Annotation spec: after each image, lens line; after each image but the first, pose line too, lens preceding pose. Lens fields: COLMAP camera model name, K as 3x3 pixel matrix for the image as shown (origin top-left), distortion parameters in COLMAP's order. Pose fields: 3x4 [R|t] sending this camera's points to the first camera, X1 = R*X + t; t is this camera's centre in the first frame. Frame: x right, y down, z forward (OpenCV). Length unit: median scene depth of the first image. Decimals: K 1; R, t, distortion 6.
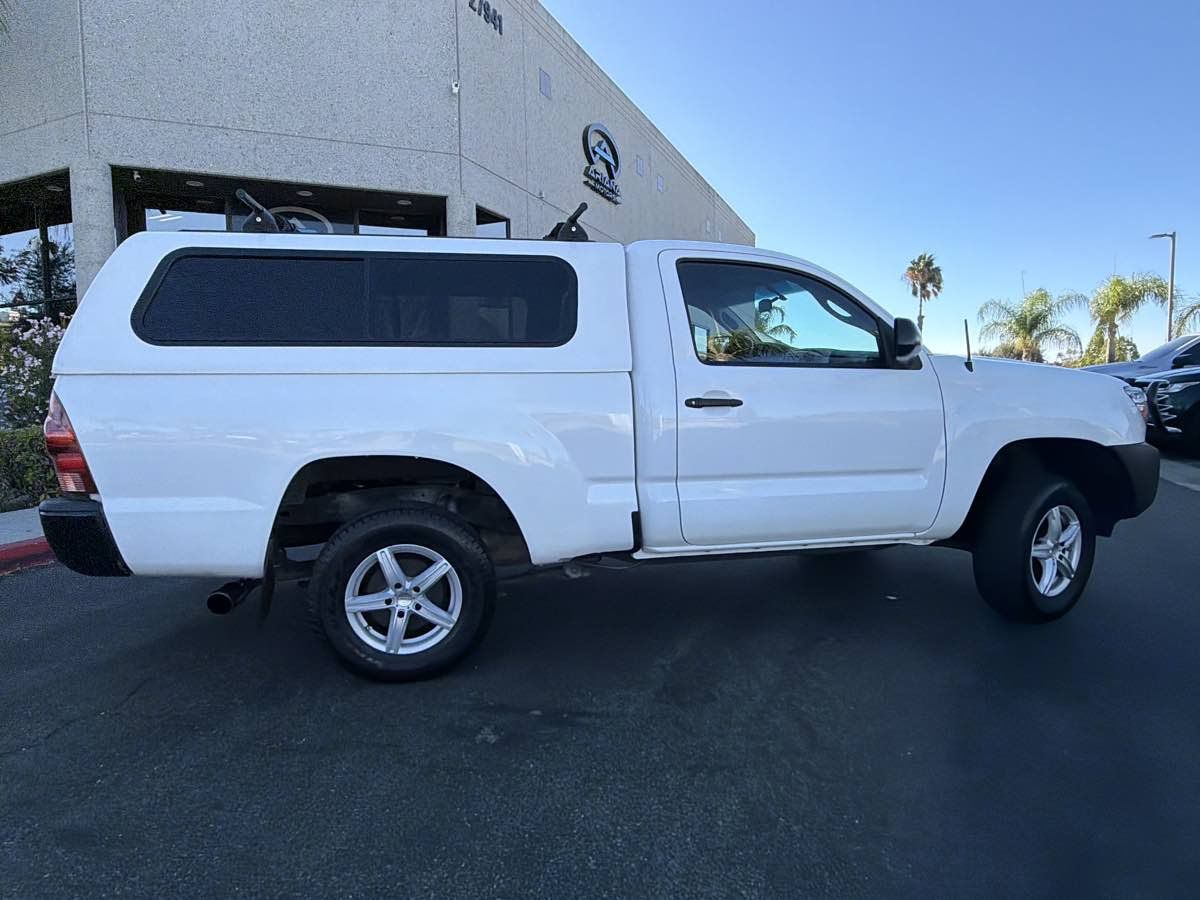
lens RADIAL K [[709.8, 0, 600.0], [0, 709.8, 450.0], [0, 0, 1]] dist [-0.001109, 0.000200]
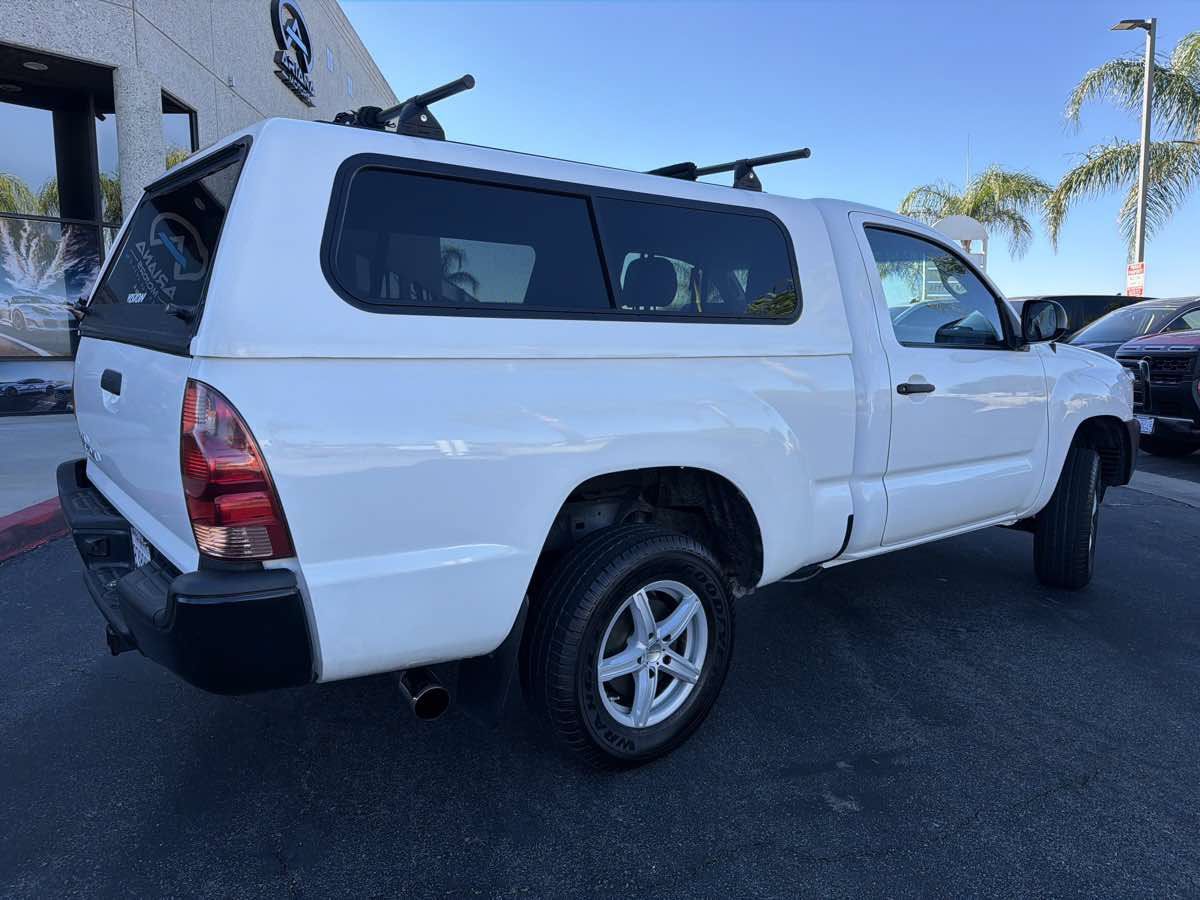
lens RADIAL K [[844.5, 0, 607.5], [0, 844.5, 430.5], [0, 0, 1]] dist [0.060076, -0.069336]
pose [[0.894337, -0.033144, 0.446164, -0.642394], [0.027055, 0.999434, 0.020013, -0.042889], [-0.446575, -0.005828, 0.894727, 0.187187]]
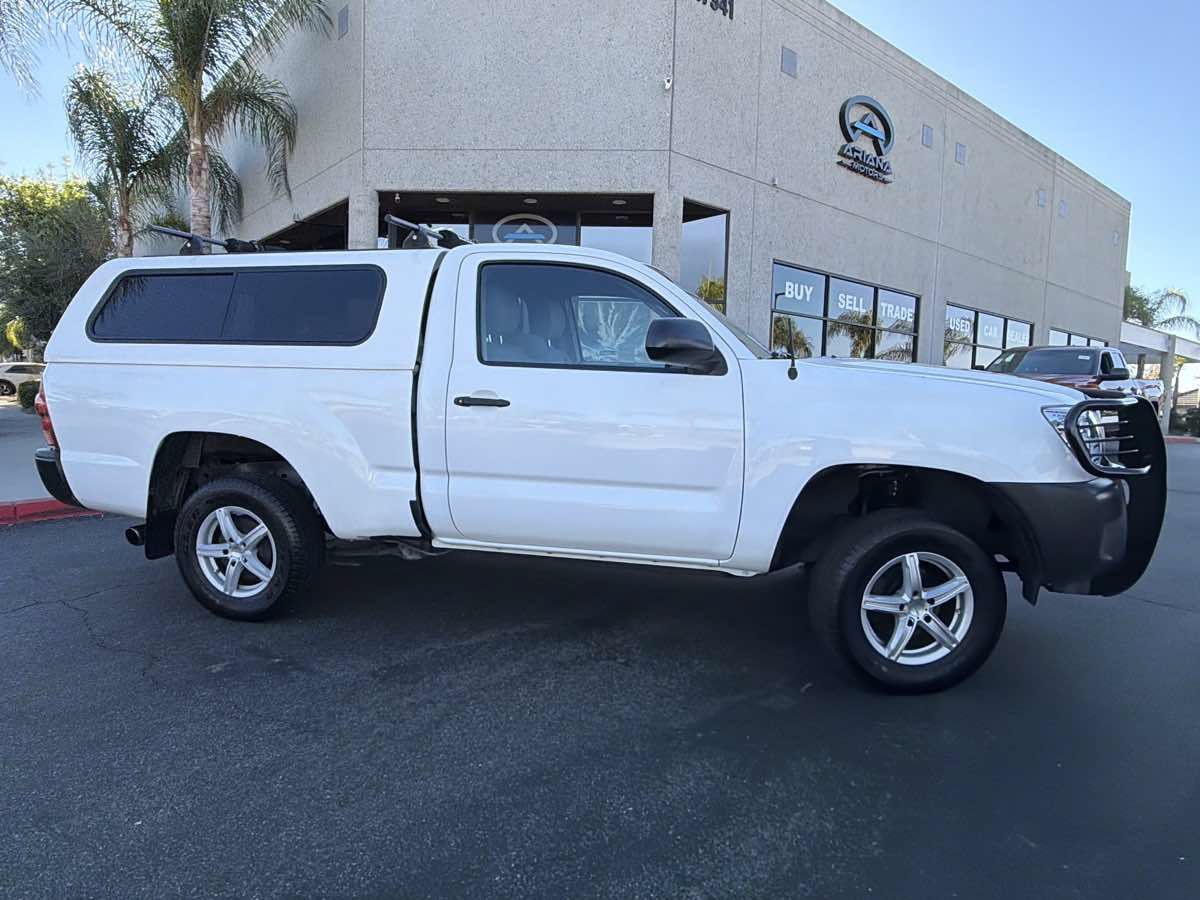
lens RADIAL K [[742.4, 0, 600.0], [0, 742.4, 450.0], [0, 0, 1]] dist [-0.000777, 0.000944]
pose [[0.898144, 0.070463, -0.434019, 0.738530], [-0.070718, 0.997375, 0.015583, -0.024989], [0.433977, 0.016697, 0.900769, 0.106669]]
